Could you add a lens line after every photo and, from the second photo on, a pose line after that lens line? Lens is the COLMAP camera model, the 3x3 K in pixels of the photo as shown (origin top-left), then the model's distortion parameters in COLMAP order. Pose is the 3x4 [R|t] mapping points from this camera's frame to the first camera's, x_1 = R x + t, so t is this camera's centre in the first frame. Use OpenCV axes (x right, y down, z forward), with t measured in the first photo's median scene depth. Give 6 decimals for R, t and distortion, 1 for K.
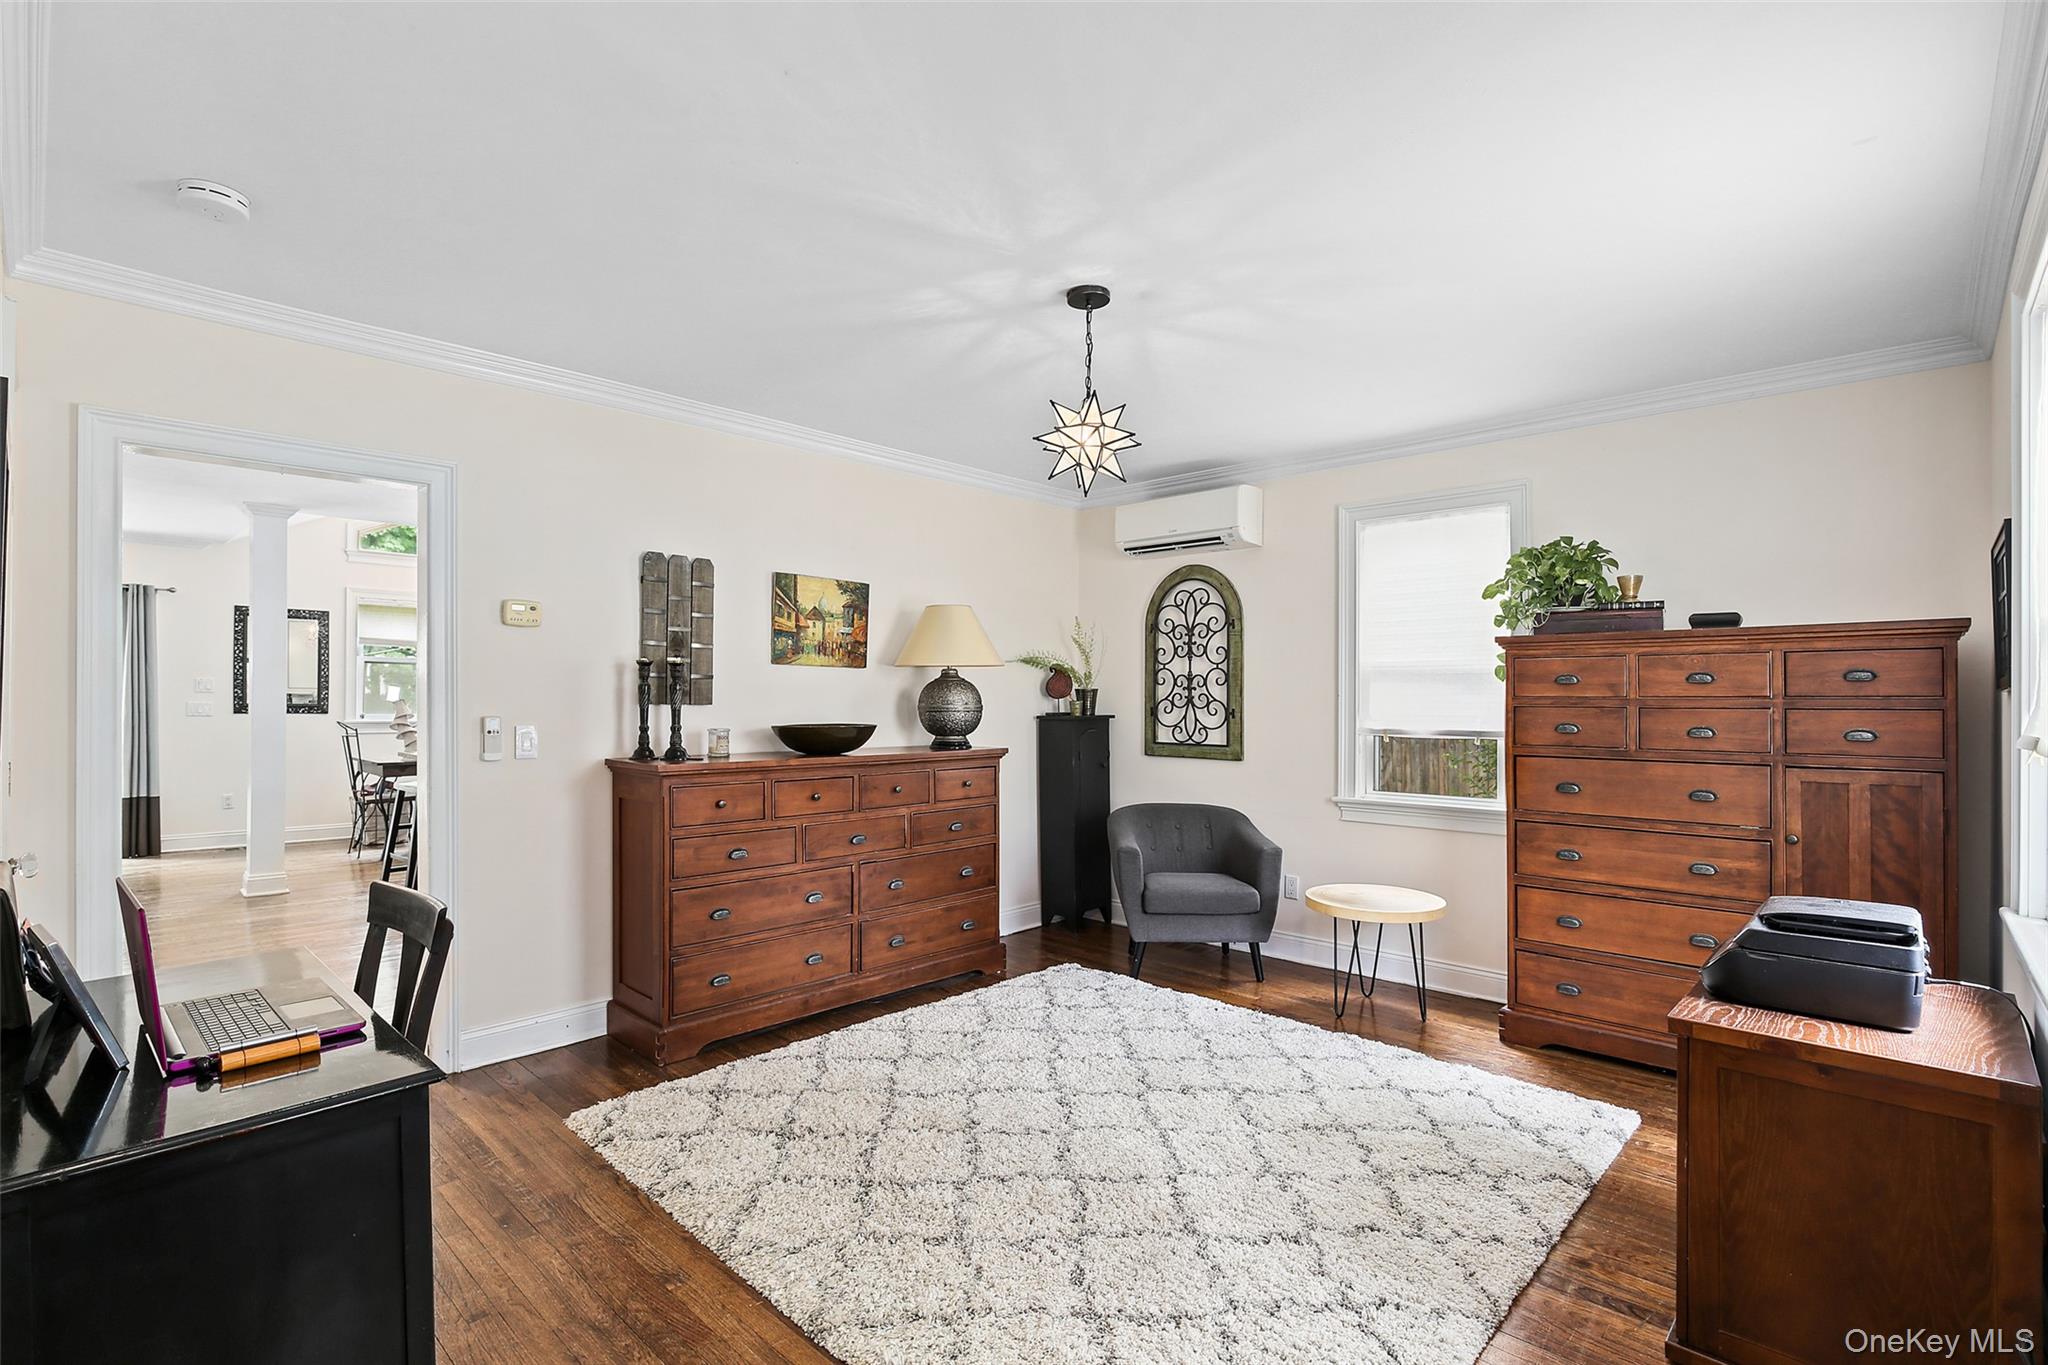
lens RADIAL K [[938.9, 0, 1011.8], [0, 938.9, 685.0], [0, 0, 1]] dist [-0.017099, 0.003386]
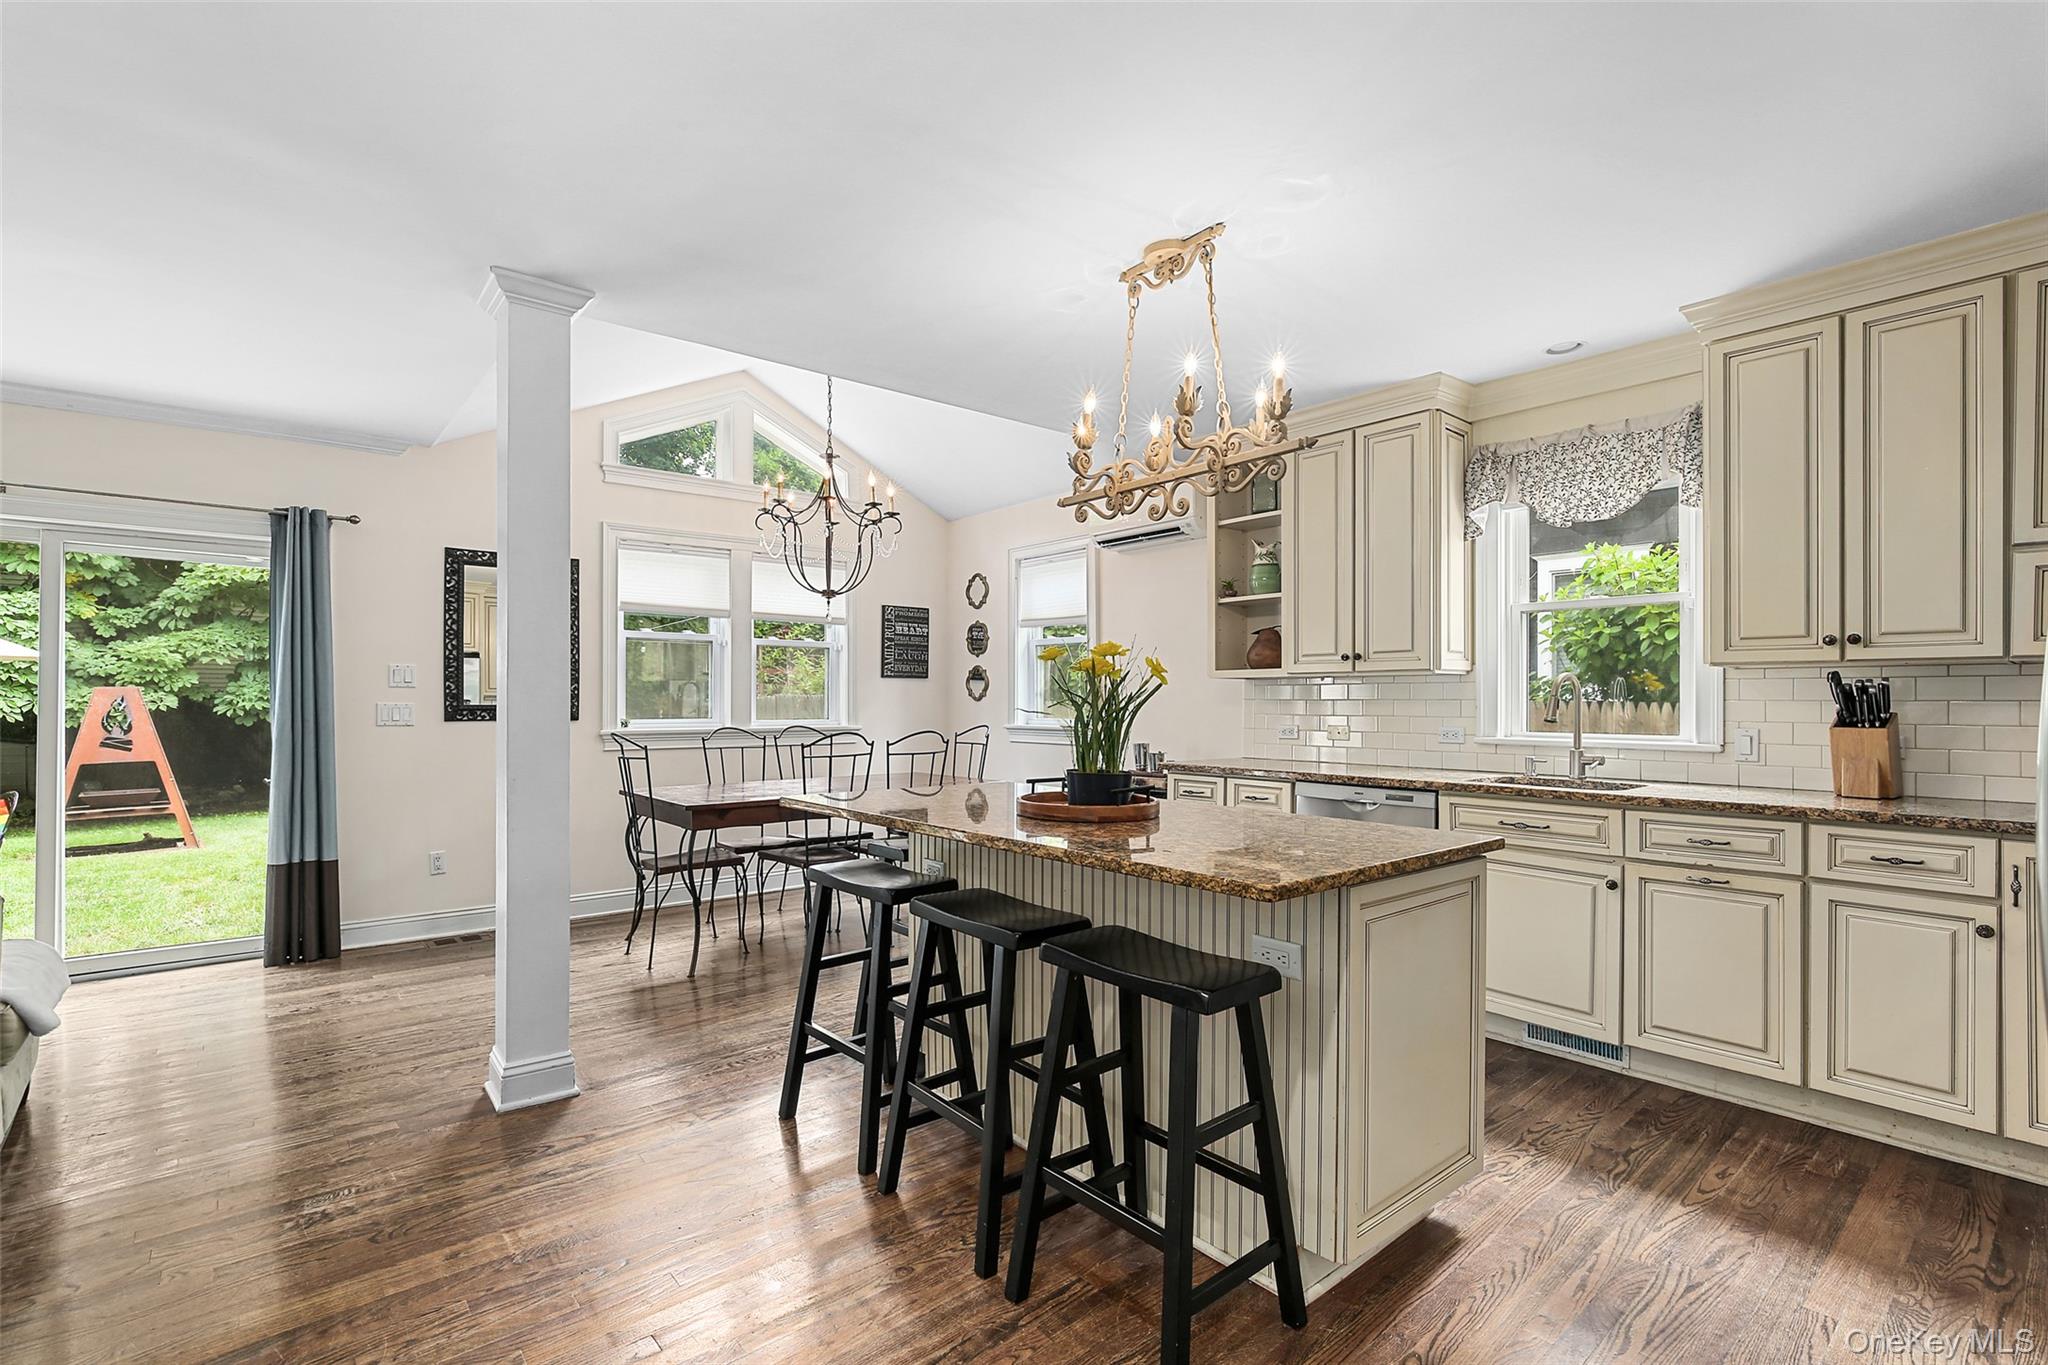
lens RADIAL K [[938.9, 0, 1011.0], [0, 938.9, 692.2], [0, 0, 1]] dist [-0.017099, 0.003386]
pose [[0.991657, -0.017363, -0.127729, -0.392414], [0.015873, 0.999794, -0.012676, 0.026786], [0.127923, 0.010543, 0.991728, 0.439847]]
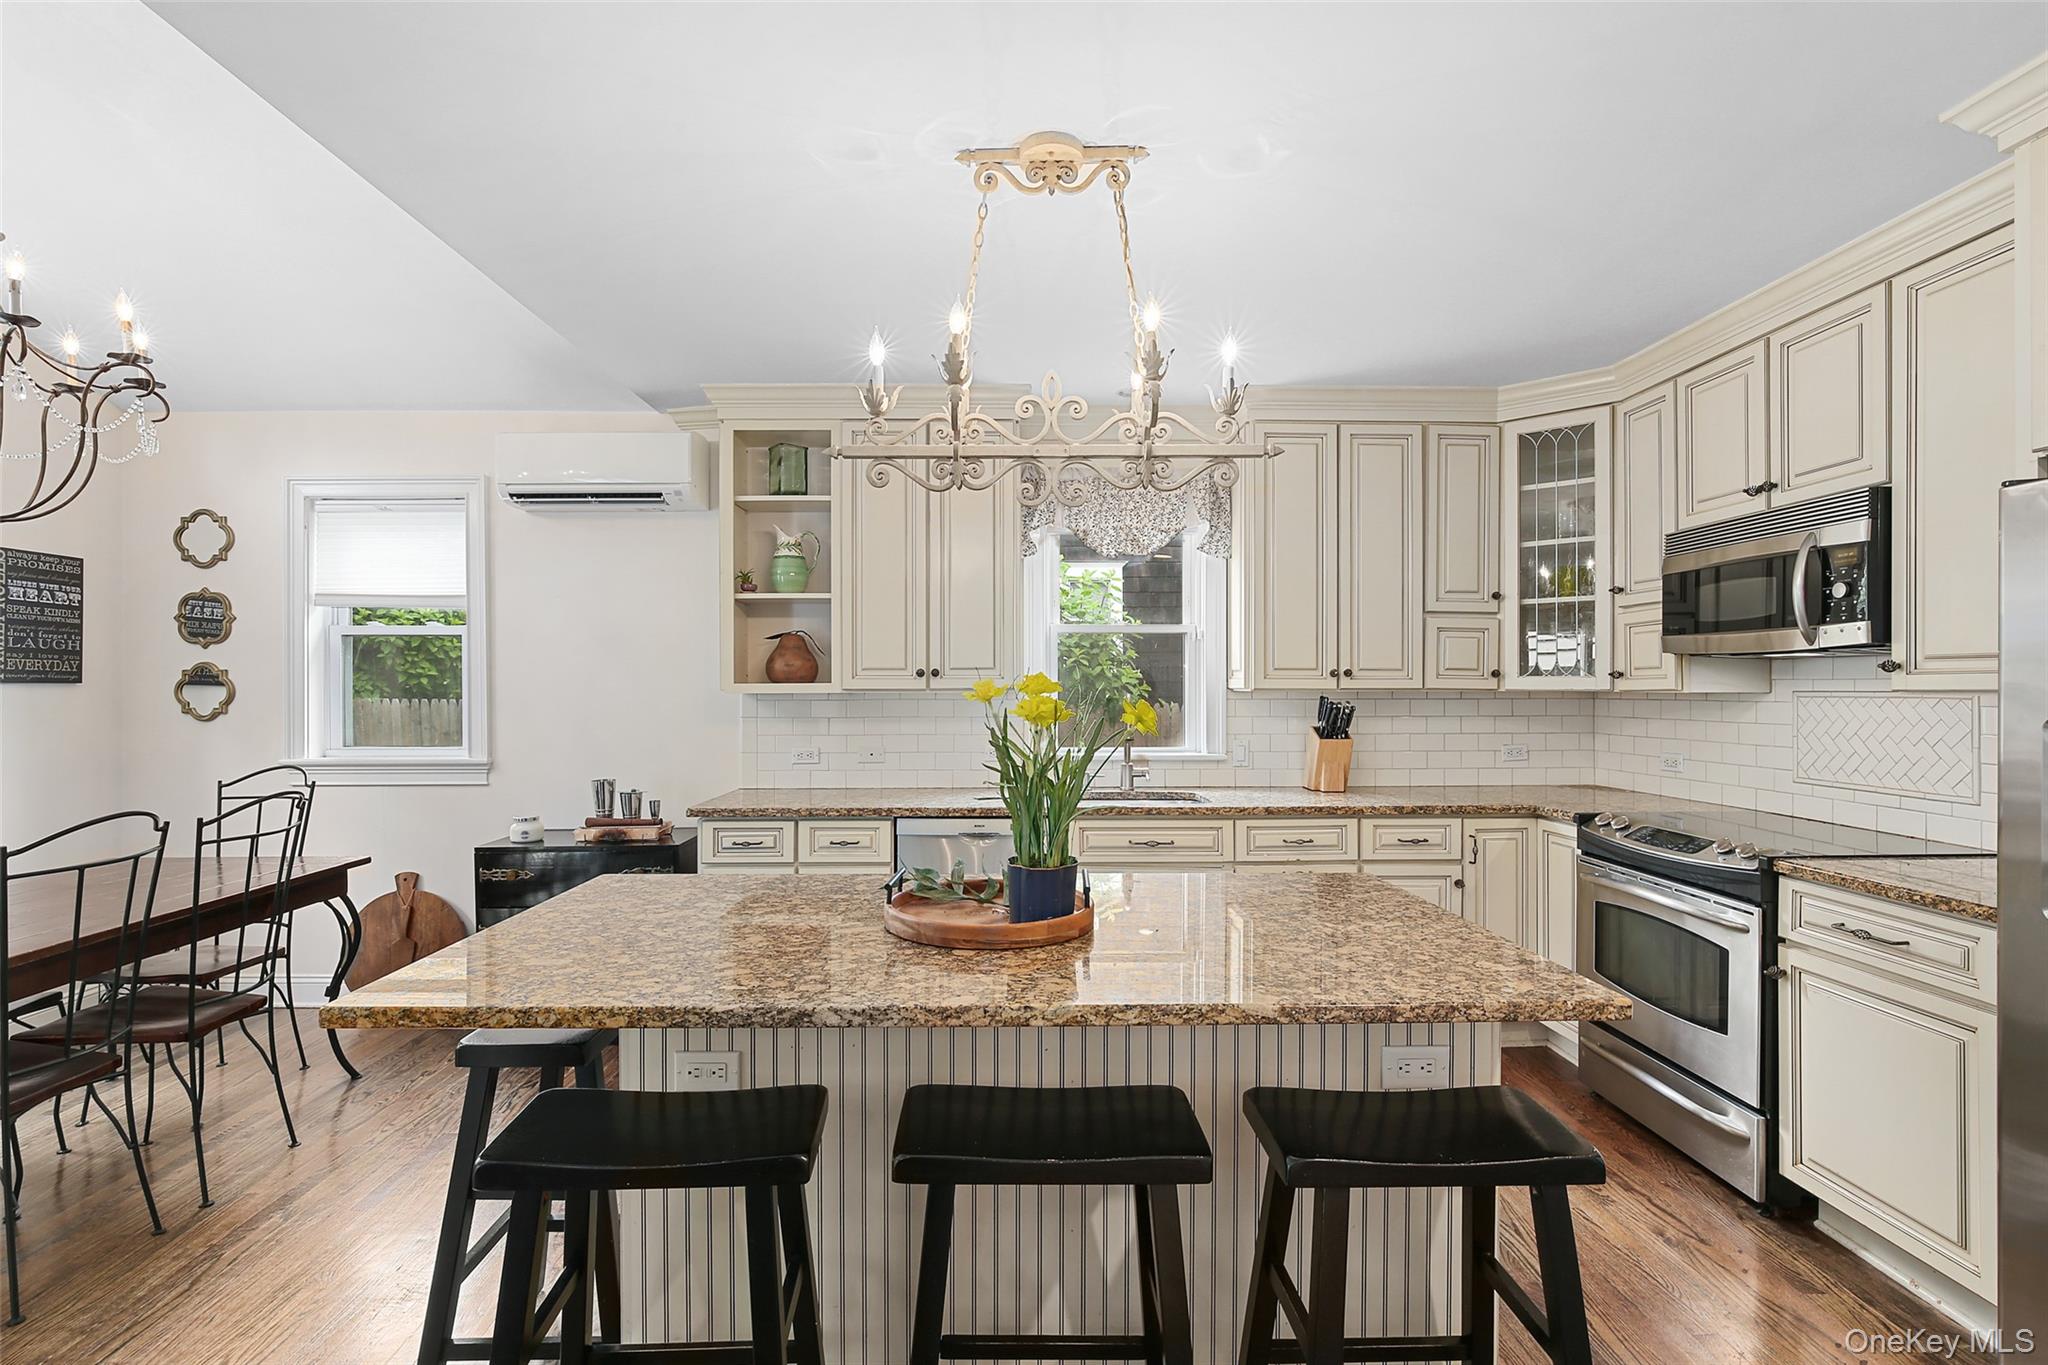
lens RADIAL K [[938.9, 0, 1017.0], [0, 938.9, 685.0], [0, 0, 1]] dist [-0.017099, 0.003386]
pose [[0.718703, -0.018654, 0.695067, -0.571703], [0.016586, 0.999816, 0.009682, 0.005234], [-0.695119, 0.004570, 0.718880, 0.615398]]
